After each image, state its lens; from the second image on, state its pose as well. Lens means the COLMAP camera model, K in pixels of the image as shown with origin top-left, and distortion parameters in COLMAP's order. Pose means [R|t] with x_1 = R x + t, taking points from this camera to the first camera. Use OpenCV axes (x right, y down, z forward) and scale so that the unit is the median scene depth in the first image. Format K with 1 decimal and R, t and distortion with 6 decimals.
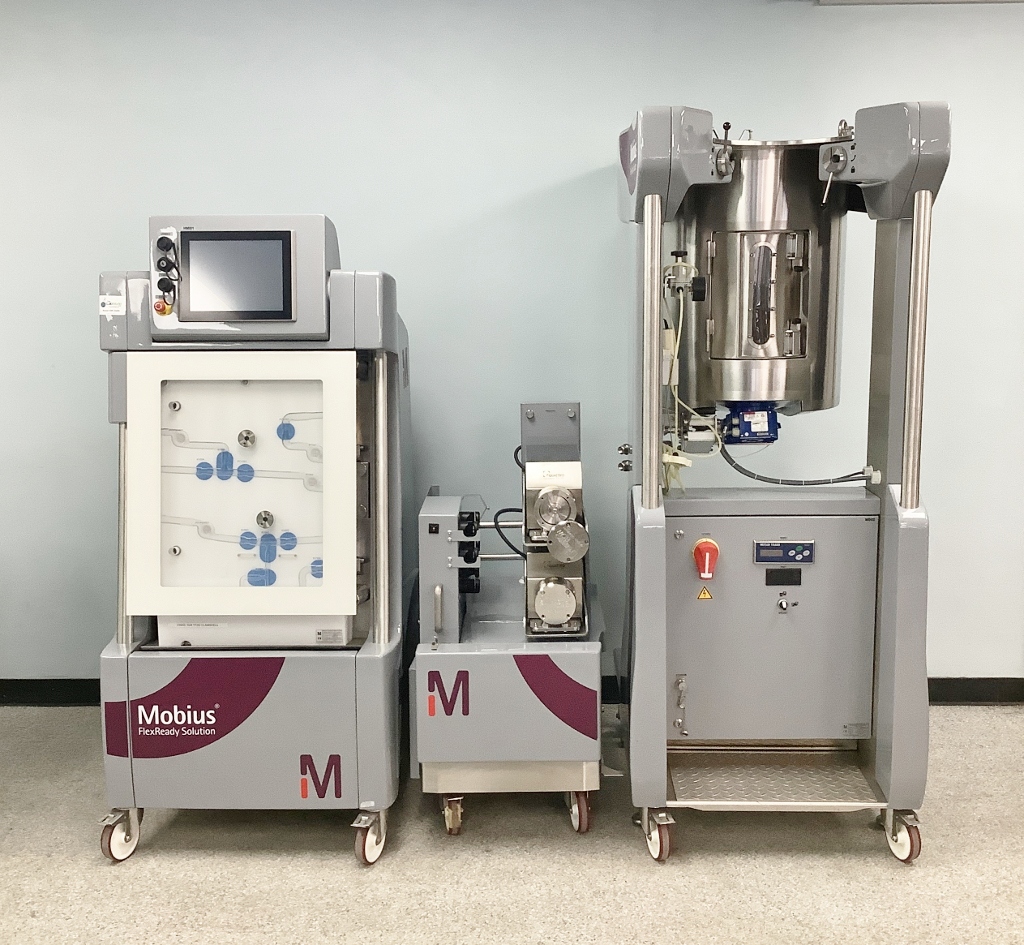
lens RADIAL K [[1245.7, 0, 512.0], [0, 1245.7, 472.5], [0, 0, 1]] dist [0.009142, 0.021357]
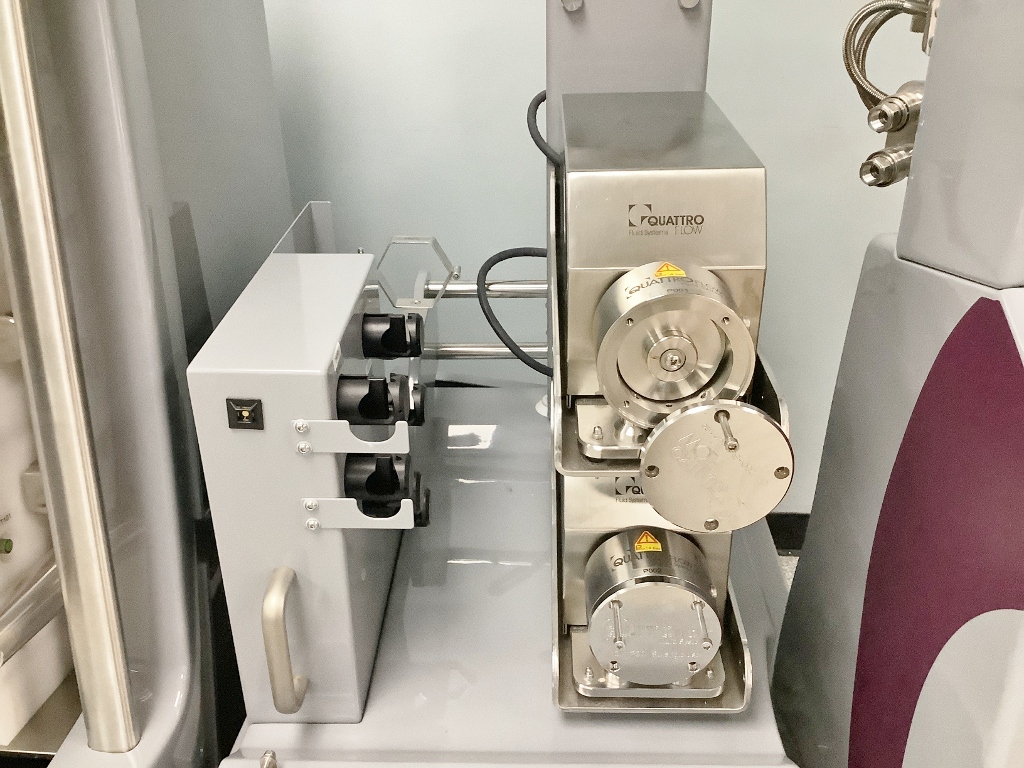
lens RADIAL K [[932.2, 0, 512.0], [0, 932.2, 384.0], [0, 0, 1]] dist [0.060346, -0.108652]
pose [[0.999865, 0.005546, -0.015493, 0.001997], [-0.000520, 0.951684, 0.307080, -0.027587], [0.016448, -0.307030, 0.951558, 0.788687]]
